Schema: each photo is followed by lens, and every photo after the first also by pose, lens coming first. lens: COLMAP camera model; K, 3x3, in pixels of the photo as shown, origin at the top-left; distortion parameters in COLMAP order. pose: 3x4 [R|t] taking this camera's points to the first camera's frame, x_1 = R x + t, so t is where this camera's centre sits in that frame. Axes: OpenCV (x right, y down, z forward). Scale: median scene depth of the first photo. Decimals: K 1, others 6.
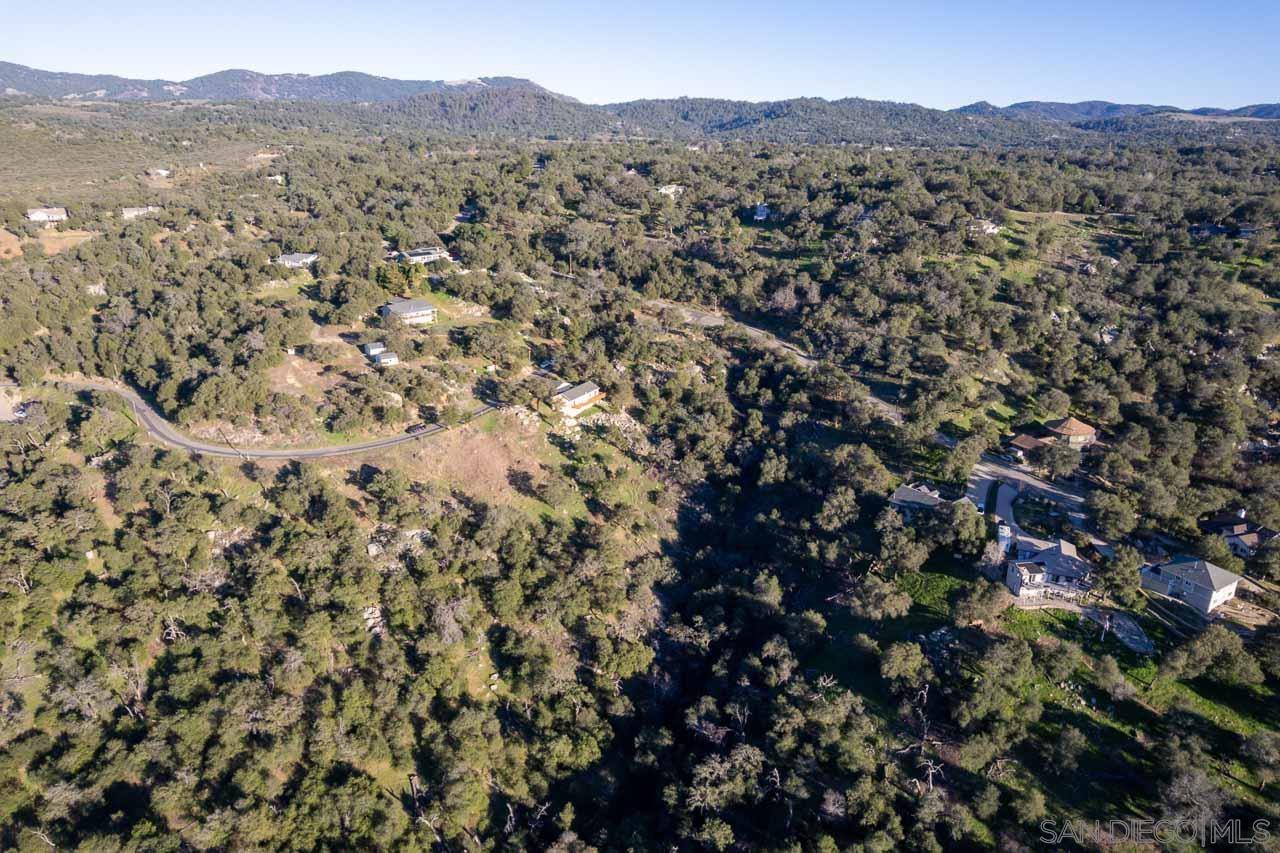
lens RADIAL K [[817.6, 0, 637.3], [0, 817.6, 424.3], [0, 0, 1]] dist [-0.089352, 0.074368]
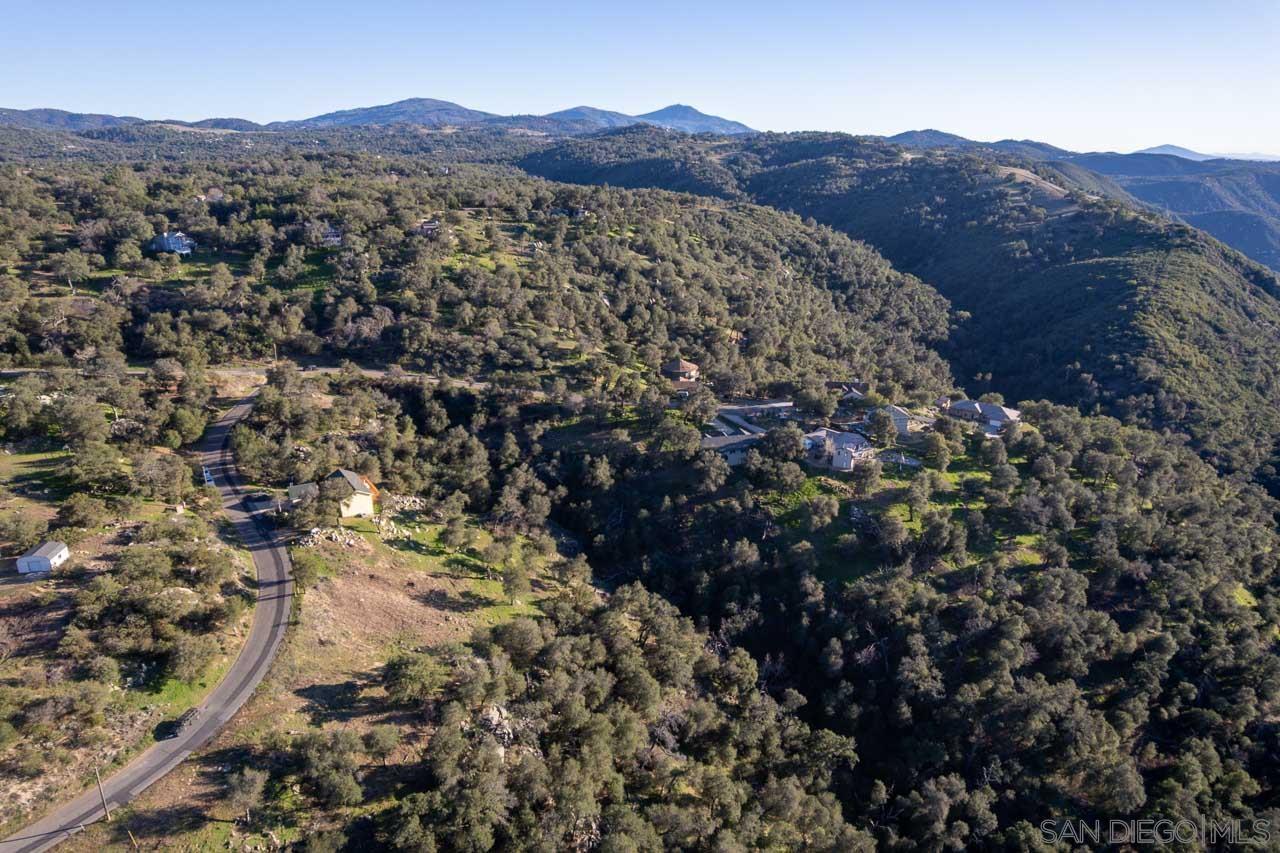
lens RADIAL K [[811.3, 0, 640.0], [0, 811.3, 426.5], [0, 0, 1]] dist [-0.091361, 0.077697]
pose [[0.442888, -0.302355, 0.844057, -0.531116], [0.291251, 0.938883, 0.183499, -0.140126], [-0.847952, 0.164563, 0.503881, 0.338917]]
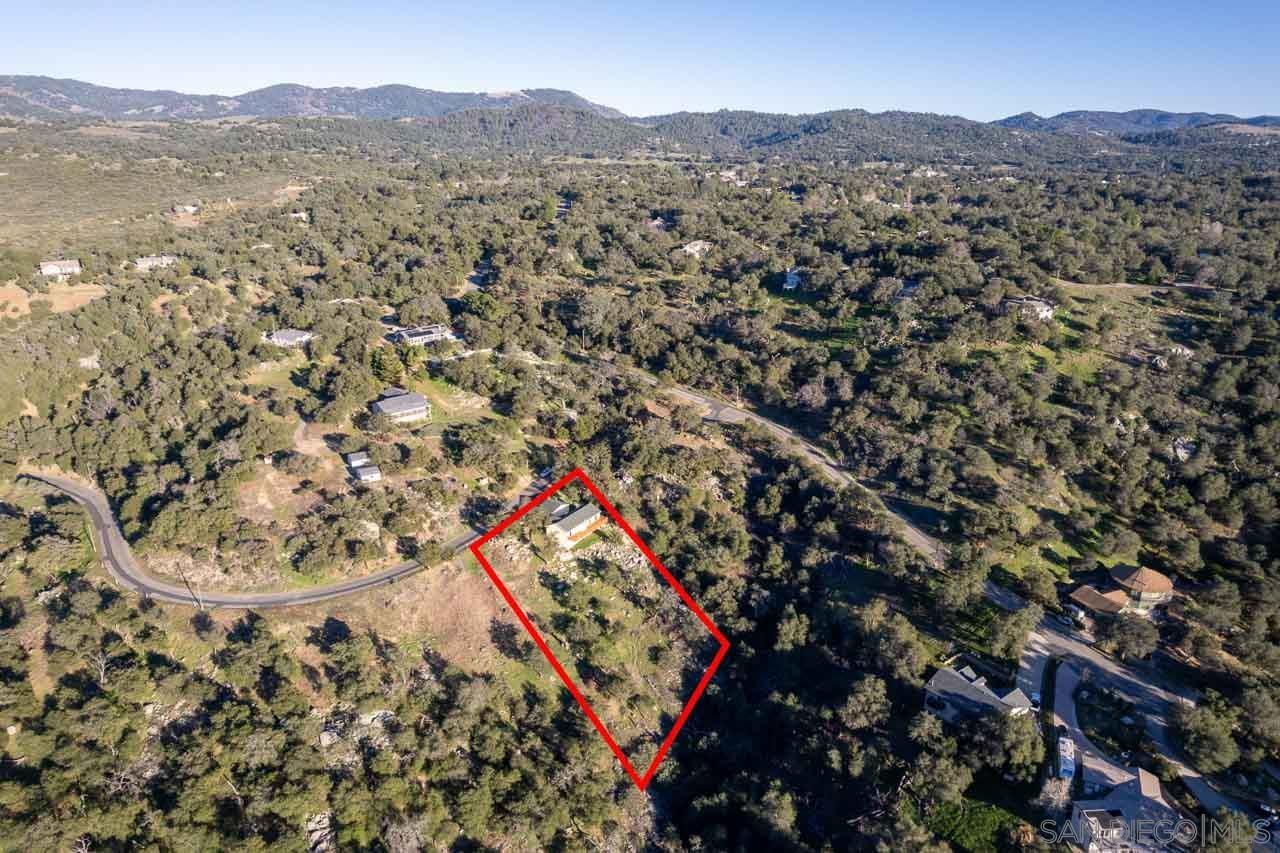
lens RADIAL K [[811.3, 0, 640.0], [0, 811.3, 426.5], [0, 0, 1]] dist [-0.091361, 0.077697]
pose [[0.998988, 0.009808, -0.043903, 0.032130], [-0.010027, 0.999938, -0.004761, -0.125565], [0.043854, 0.005196, 0.999024, 0.107186]]
